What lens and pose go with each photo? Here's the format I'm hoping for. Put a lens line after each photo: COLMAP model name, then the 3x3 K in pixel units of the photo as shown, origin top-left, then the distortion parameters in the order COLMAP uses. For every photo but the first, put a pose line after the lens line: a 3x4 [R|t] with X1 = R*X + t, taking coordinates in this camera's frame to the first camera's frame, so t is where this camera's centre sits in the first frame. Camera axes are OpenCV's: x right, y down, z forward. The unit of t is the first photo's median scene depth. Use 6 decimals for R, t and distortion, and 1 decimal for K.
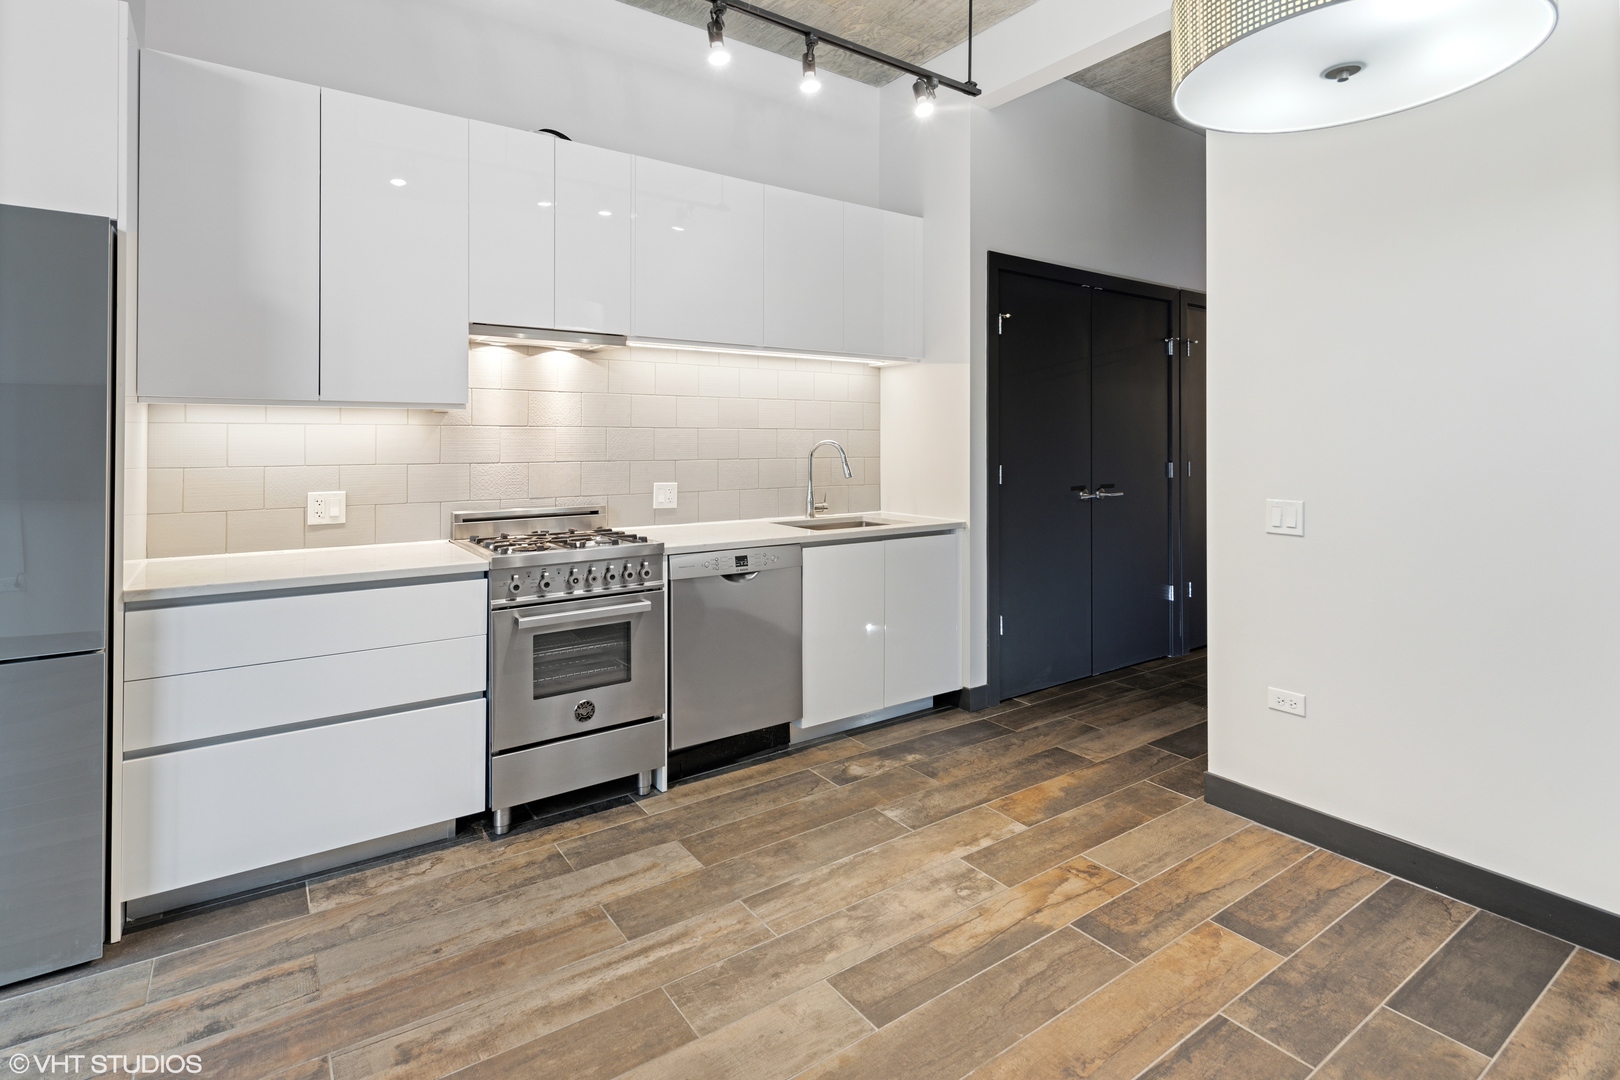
lens RADIAL K [[794.0, 0, 812.1], [0, 794.0, 437.0], [0, 0, 1]] dist [0.006094, -0.002581]
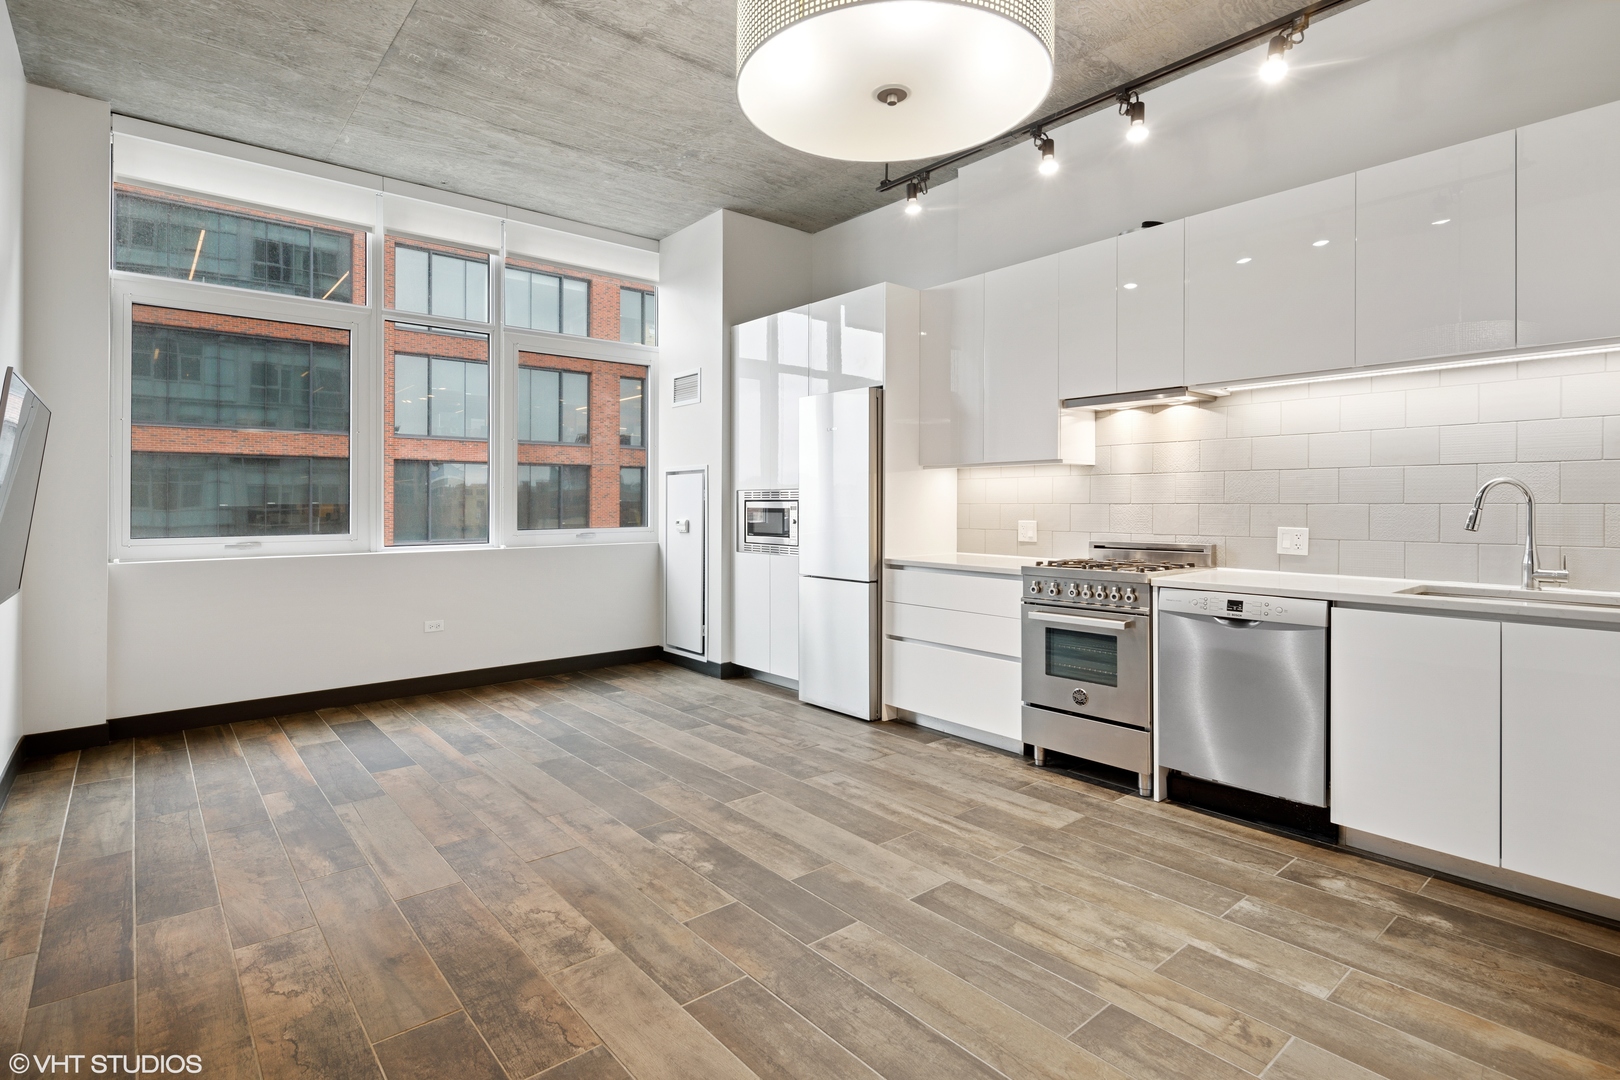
lens RADIAL K [[794.0, 0, 800.2], [0, 794.0, 497.2], [0, 0, 1]] dist [0.006094, -0.002581]
pose [[0.084584, -0.007283, -0.996390, 1.082674], [0.006756, 0.999954, -0.006735, 0.036613], [0.996393, -0.006162, 0.084630, 0.518927]]
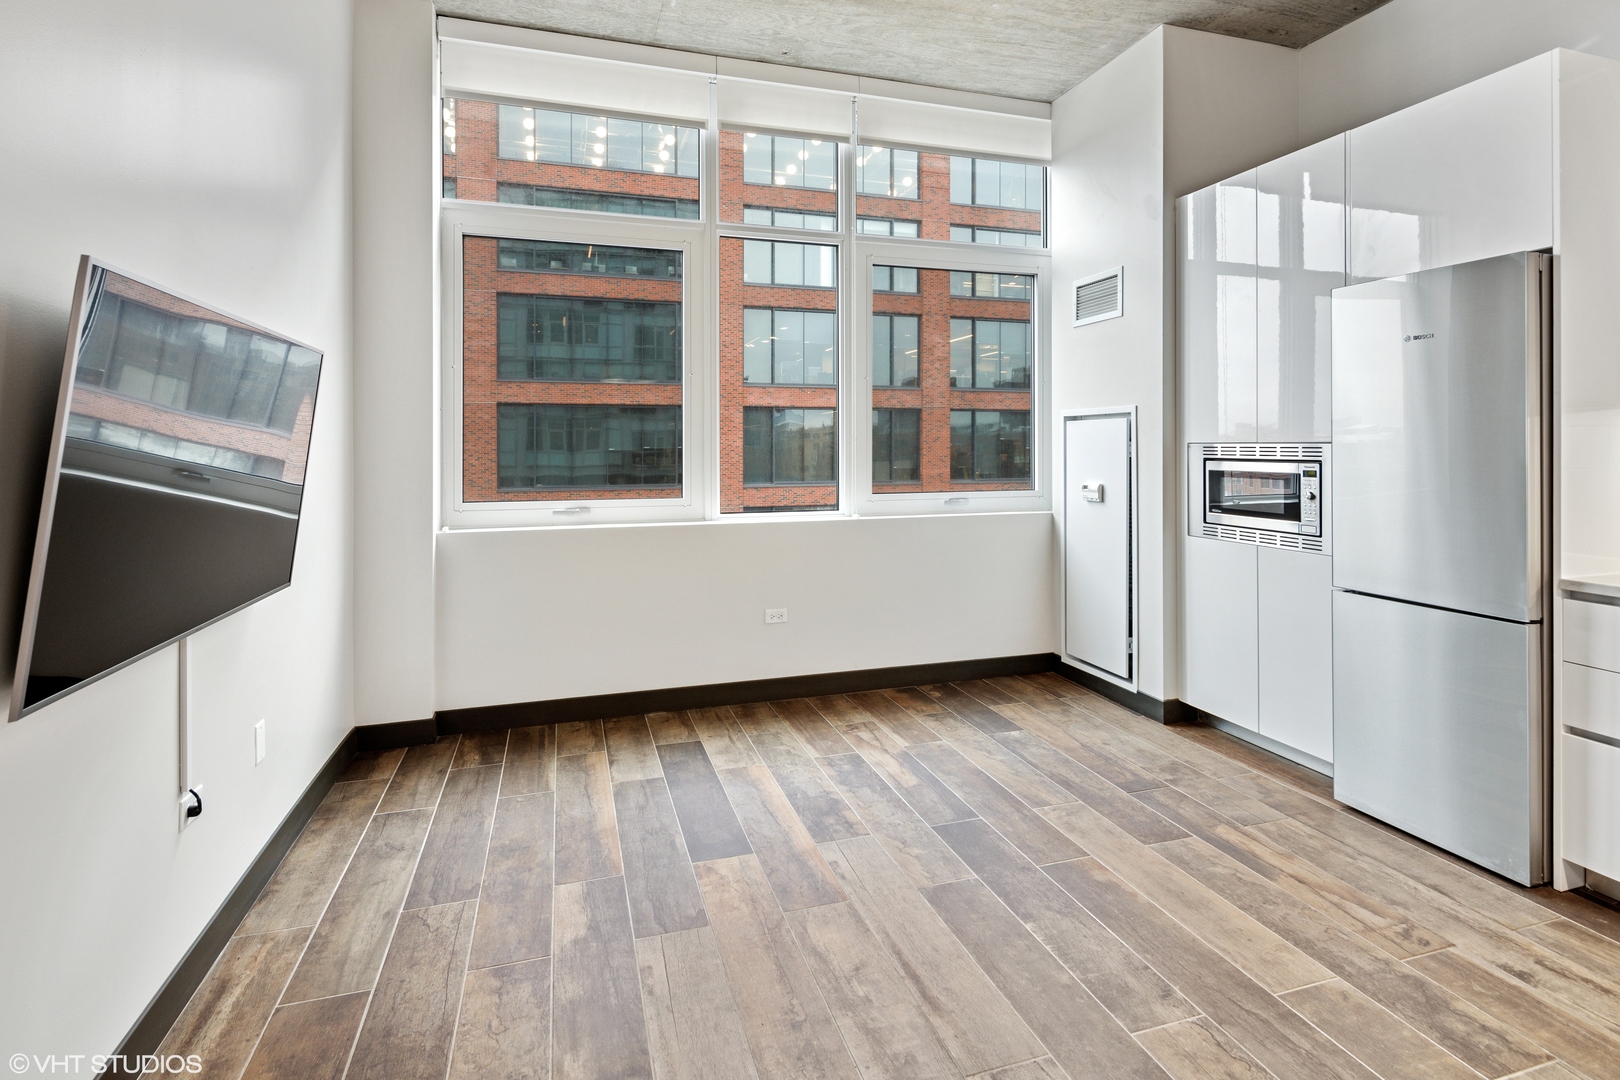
lens RADIAL K [[794.0, 0, 808.6], [0, 794.0, 439.4], [0, 0, 1]] dist [0.006094, -0.002581]
pose [[-0.302794, -0.007022, -0.953030, 0.449037], [0.007633, 0.999923, -0.009792, 0.001671], [0.953026, -0.010239, -0.302717, 0.294861]]
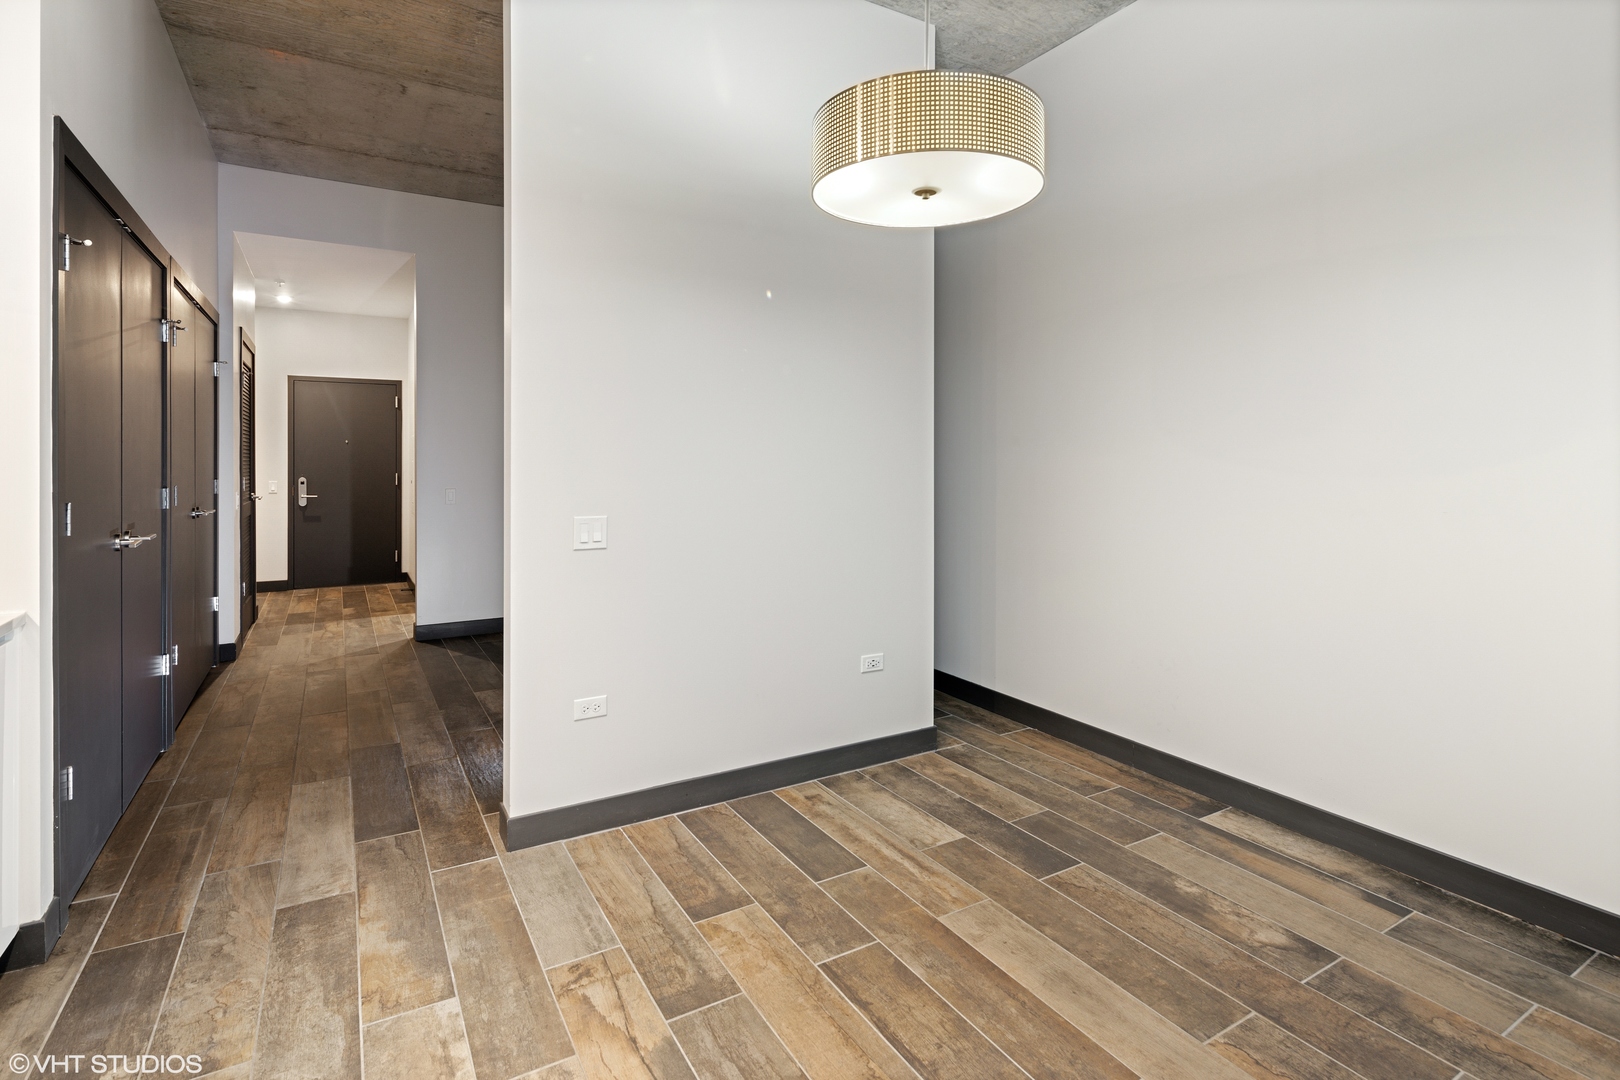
lens RADIAL K [[794.0, 0, 795.1], [0, 794.0, 464.5], [0, 0, 1]] dist [0.006094, -0.002581]
pose [[0.086811, -0.010575, 0.996169, -0.468371], [-0.005732, 0.999922, 0.011115, -0.002268], [-0.996208, -0.006675, 0.086743, 0.713320]]
